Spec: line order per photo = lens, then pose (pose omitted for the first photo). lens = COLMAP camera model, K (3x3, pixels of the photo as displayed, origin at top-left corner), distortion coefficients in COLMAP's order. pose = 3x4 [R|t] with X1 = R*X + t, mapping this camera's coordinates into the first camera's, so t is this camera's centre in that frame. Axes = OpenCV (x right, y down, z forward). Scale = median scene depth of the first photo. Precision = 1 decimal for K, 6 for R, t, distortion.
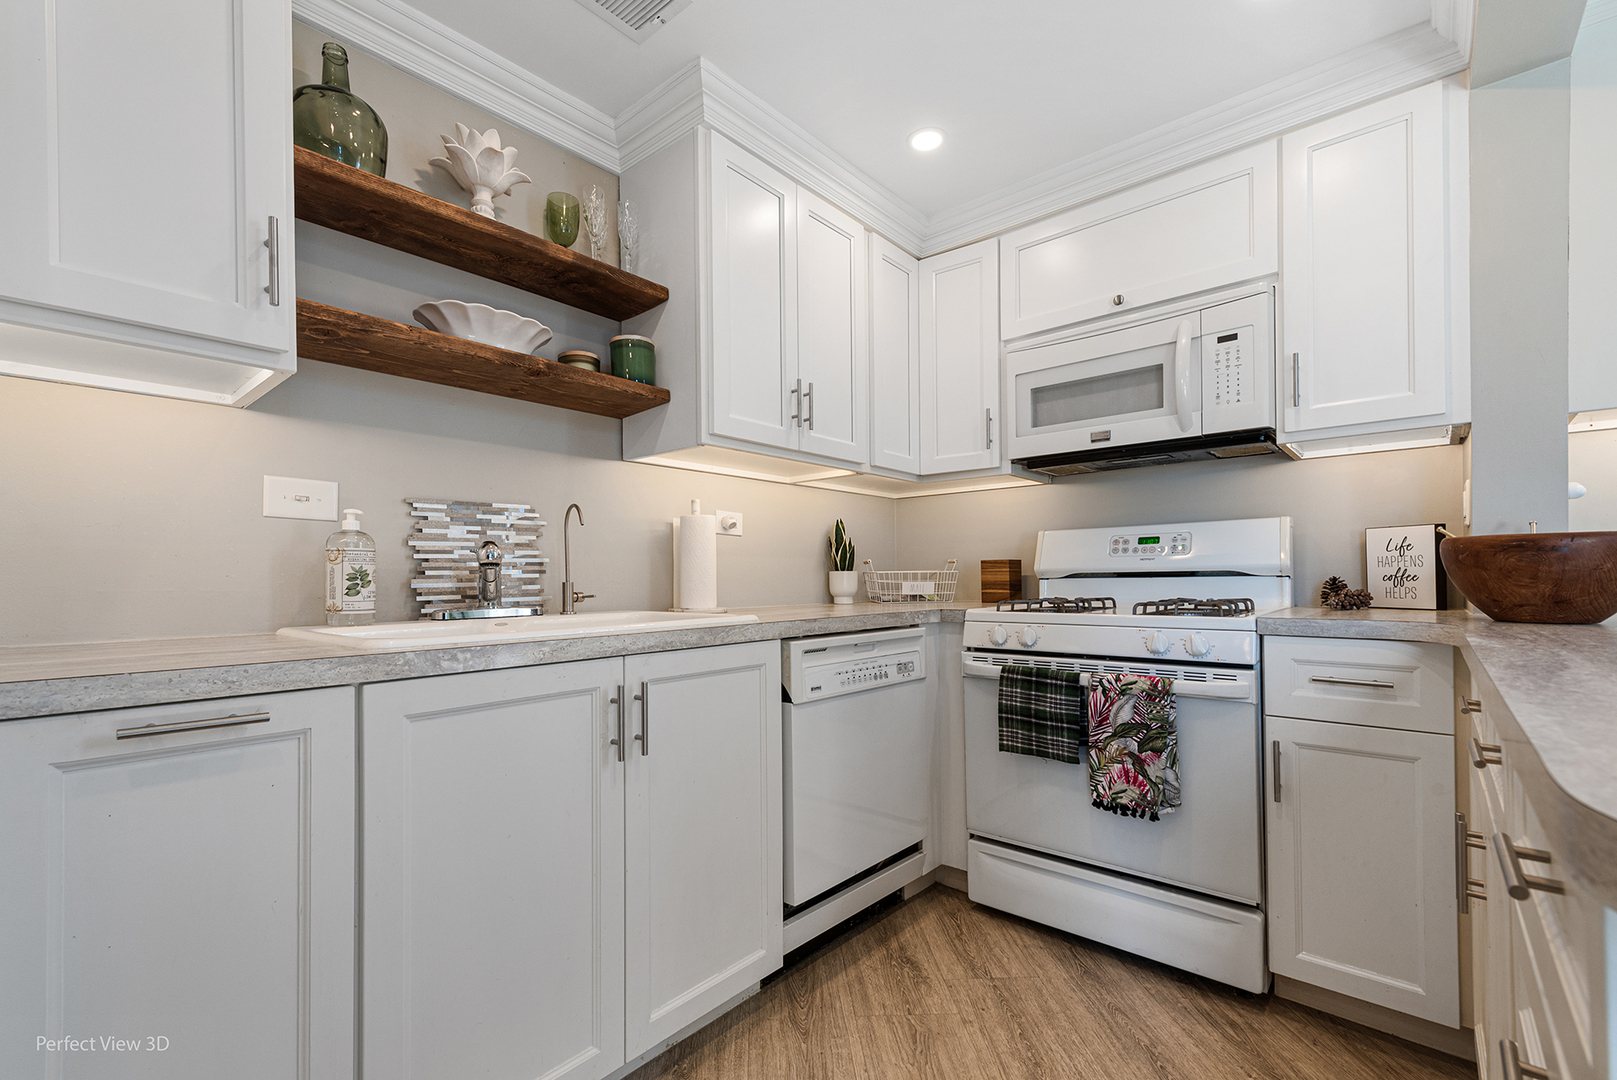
lens RADIAL K [[713.5, 0, 805.2], [0, 713.5, 579.7], [0, 0, 1]] dist [0.005707, 0.000562]
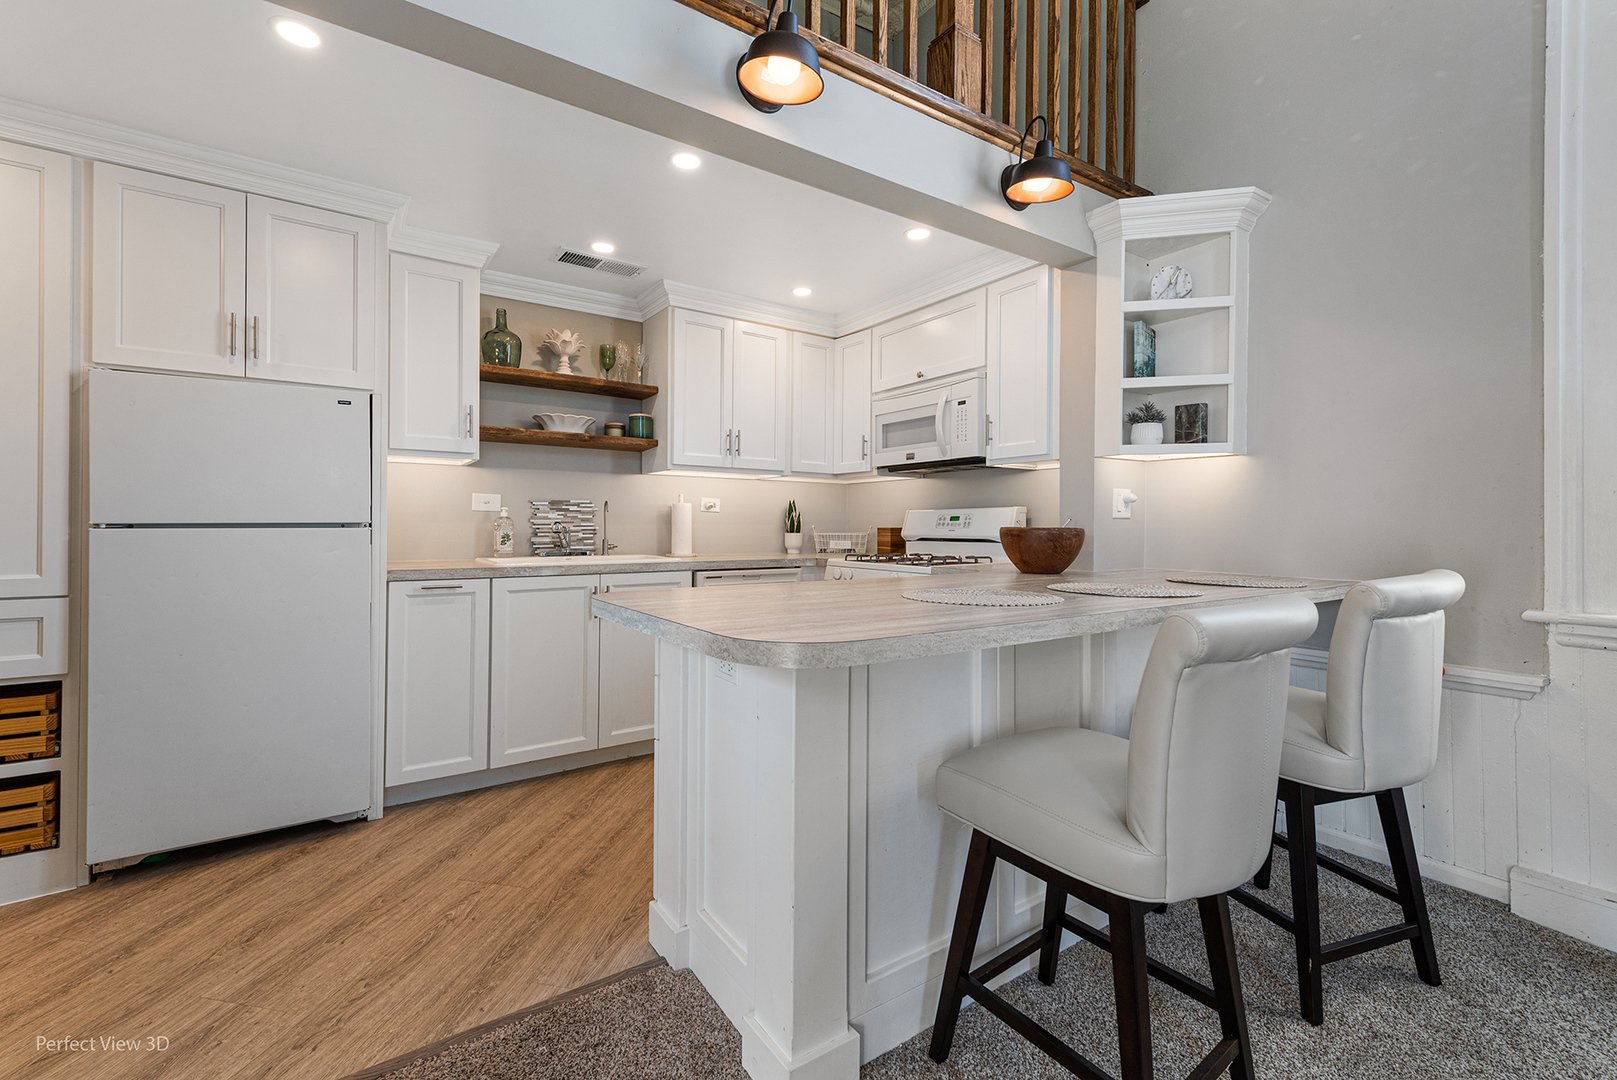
lens RADIAL K [[713.5, 0, 804.3], [0, 713.5, 525.8], [0, 0, 1]] dist [0.005707, 0.000562]
pose [[0.964102, 0.015831, -0.265059, 0.702517], [-0.015563, 0.999874, 0.003113, -0.047140], [0.265075, 0.001124, 0.964227, -0.746015]]
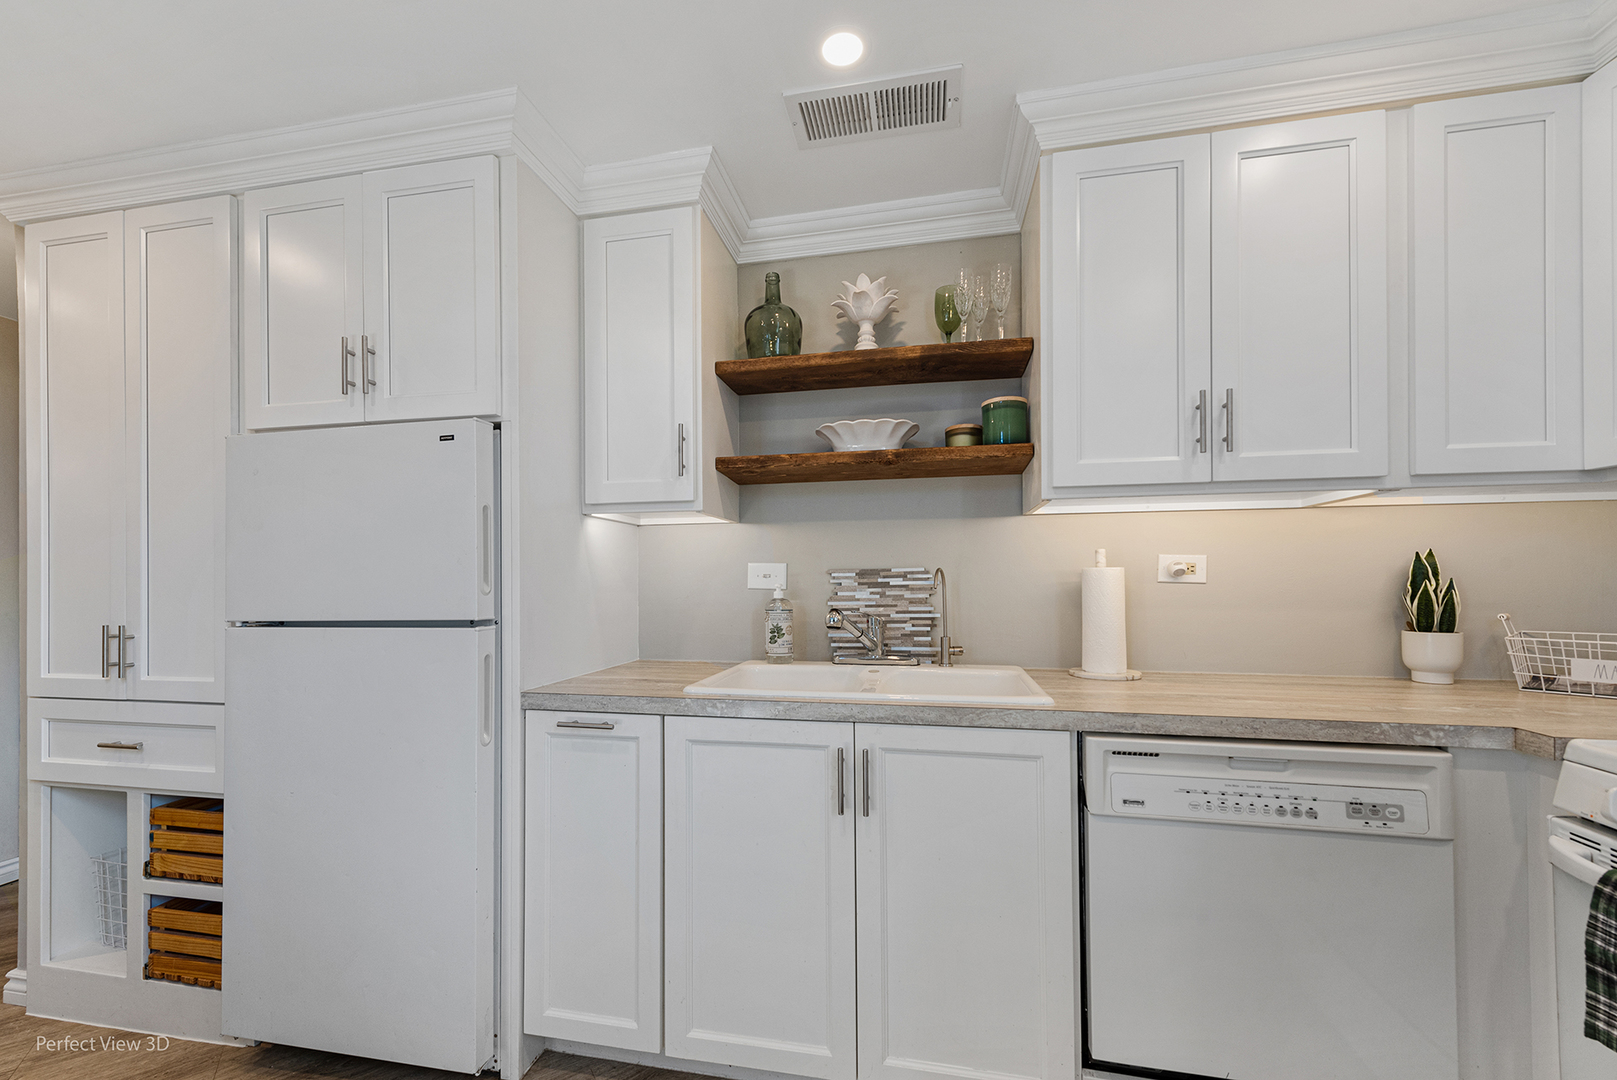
lens RADIAL K [[665.7, 0, 787.6], [0, 665.7, 573.4], [0, 0, 1]] dist [0.008018, -0.002051]
pose [[0.466141, -0.000867, -0.884710, 0.446101], [0.001918, 0.999998, 0.000031, -0.091821], [0.884708, -0.001712, 0.466142, 0.290915]]
